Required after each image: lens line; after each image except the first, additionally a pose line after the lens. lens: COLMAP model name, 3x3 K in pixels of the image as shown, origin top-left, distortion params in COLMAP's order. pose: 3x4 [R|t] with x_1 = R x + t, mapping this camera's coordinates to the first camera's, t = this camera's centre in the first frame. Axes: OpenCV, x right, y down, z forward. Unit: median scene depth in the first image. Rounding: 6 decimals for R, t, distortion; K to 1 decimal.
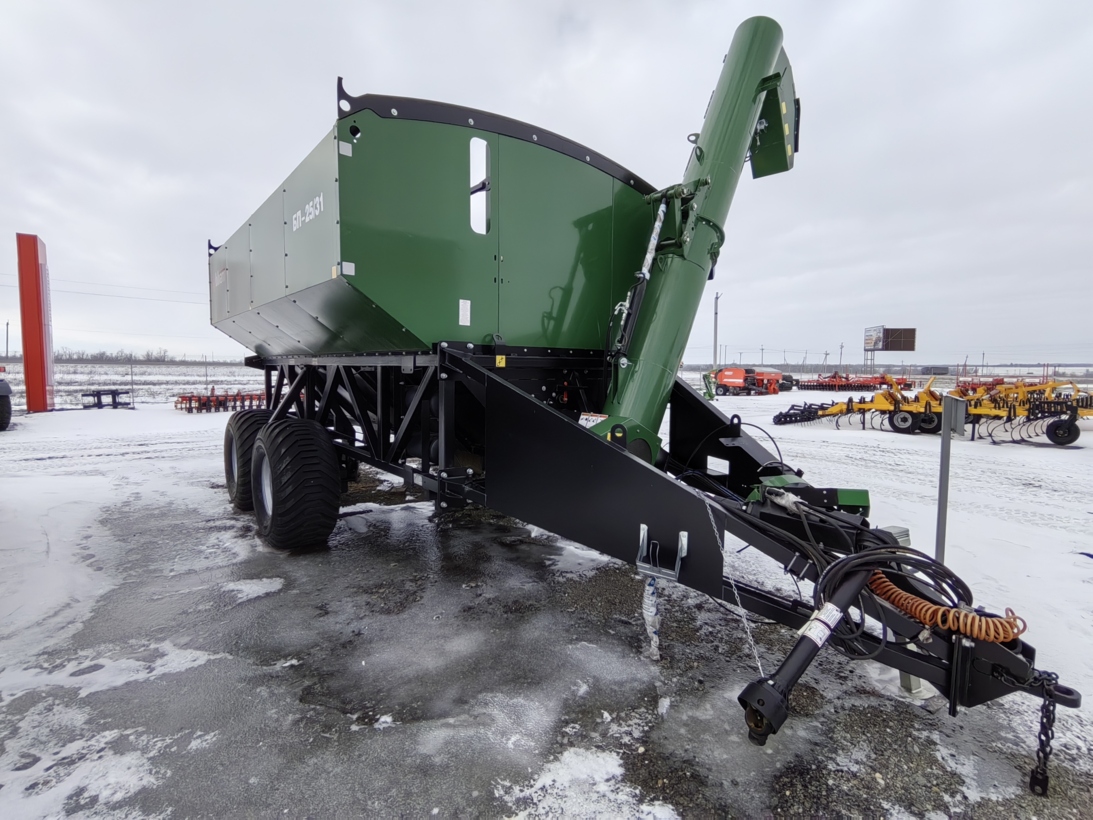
lens RADIAL K [[507.2, 0, 524.1], [0, 507.2, 405.9], [0, 0, 1]] dist [-0.000269, -0.009082]
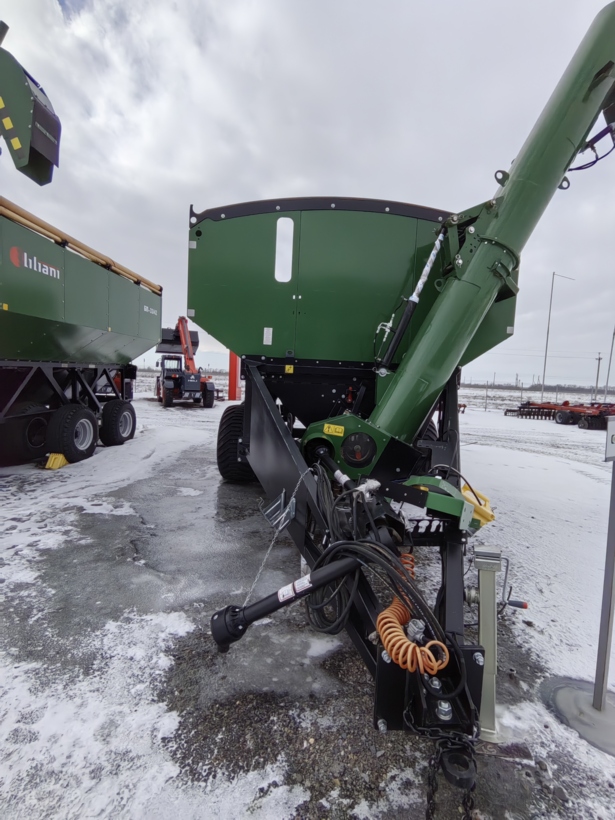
lens RADIAL K [[381.1, 0, 329.1], [0, 381.1, 413.1], [0, 0, 1]] dist [-0.001632, -0.008606]
pose [[0.795724, 0.080121, -0.600336, 0.708651], [-0.085450, 0.996148, 0.019686, 0.006012], [0.599601, 0.035634, 0.799505, 0.206234]]
